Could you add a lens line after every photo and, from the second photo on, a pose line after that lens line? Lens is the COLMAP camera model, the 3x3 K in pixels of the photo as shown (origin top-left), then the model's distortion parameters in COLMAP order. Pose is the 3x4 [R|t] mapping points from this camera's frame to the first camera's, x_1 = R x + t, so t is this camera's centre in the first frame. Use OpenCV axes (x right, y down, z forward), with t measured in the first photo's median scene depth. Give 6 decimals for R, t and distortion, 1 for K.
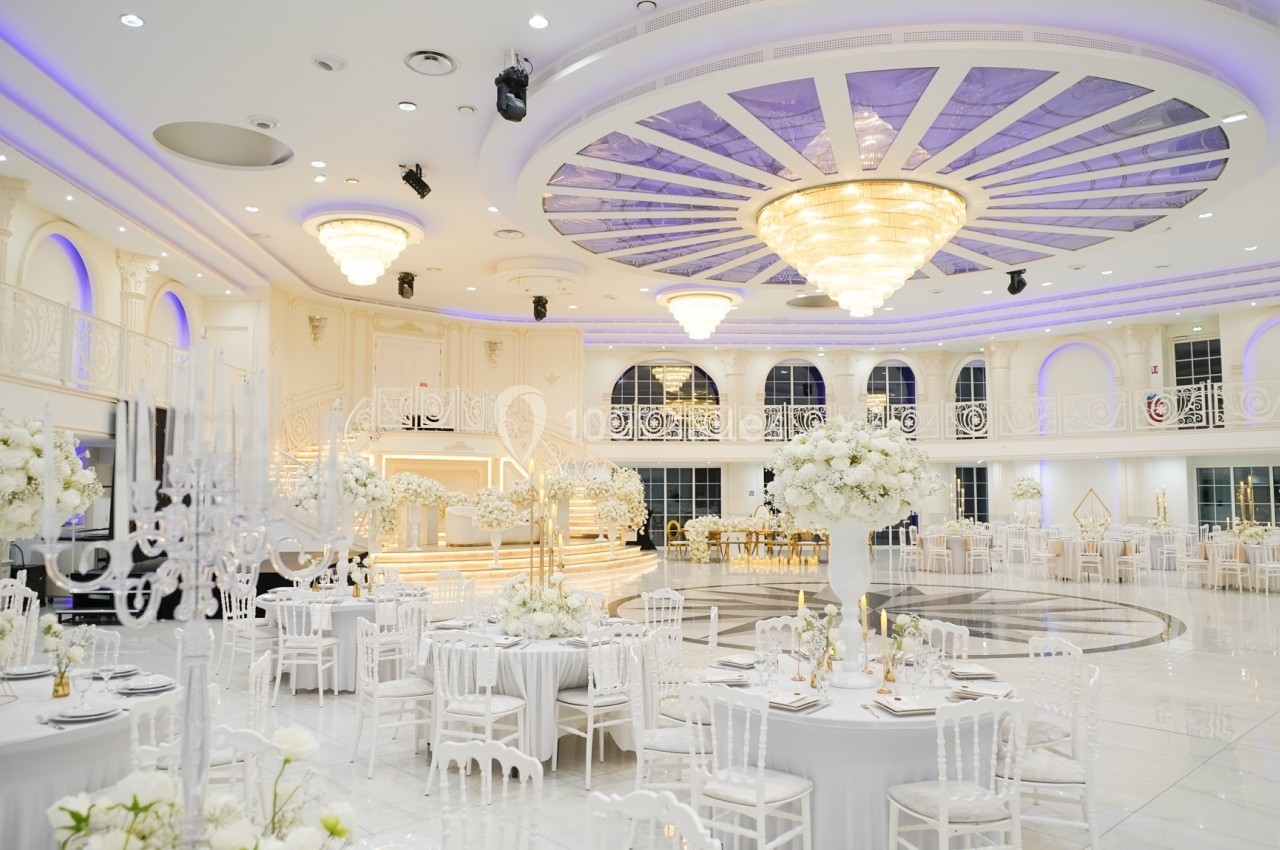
lens RADIAL K [[888.4, 0, 640.0], [0, 888.4, 425.0], [0, 0, 1]] dist [-0.072349, 0.056295]
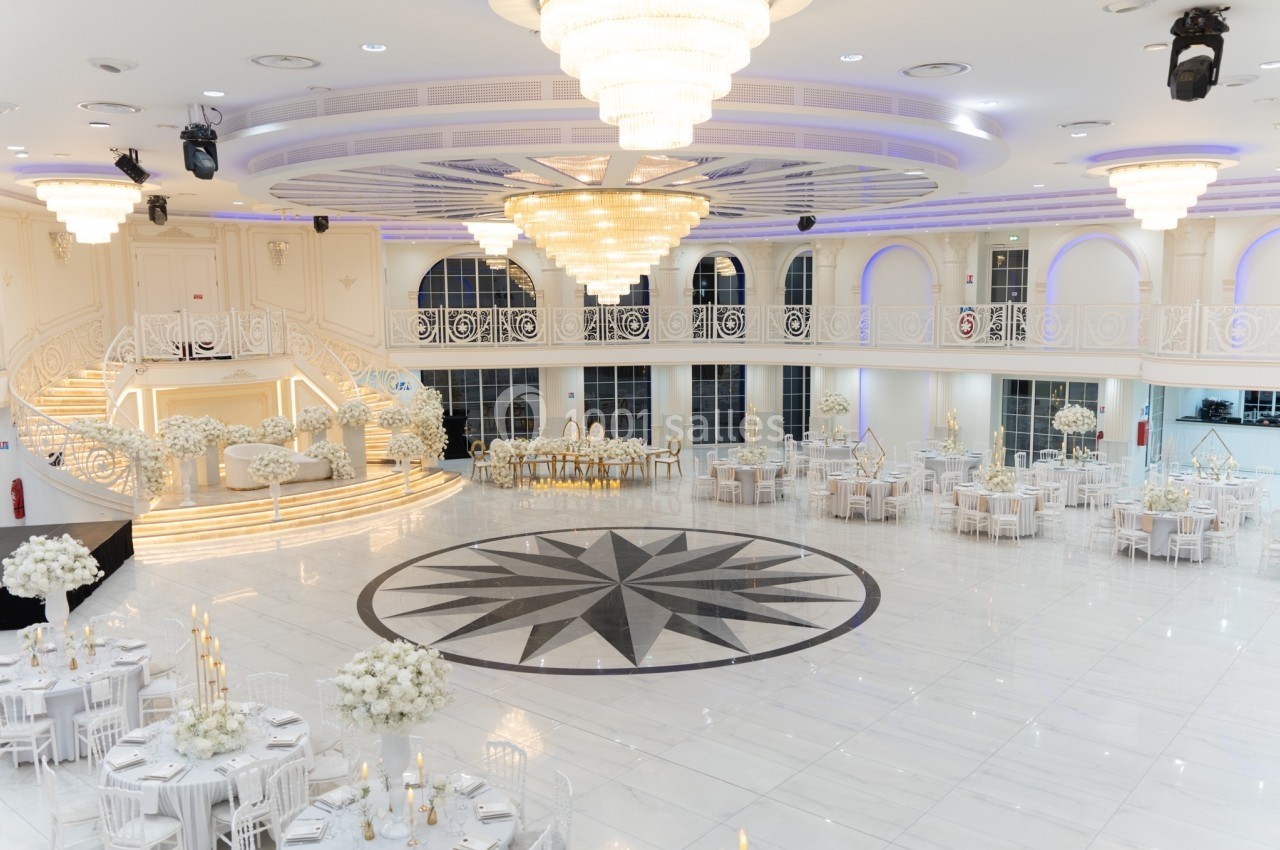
lens RADIAL K [[1009.6, 0, 640.0], [0, 1009.6, 425.0], [0, 0, 1]] dist [0.001172, -0.001005]
pose [[0.992939, -0.025146, 0.115932, 0.092437], [0.002099, 0.980846, 0.194774, -0.132714], [-0.118609, -0.193156, 0.973973, -0.098392]]
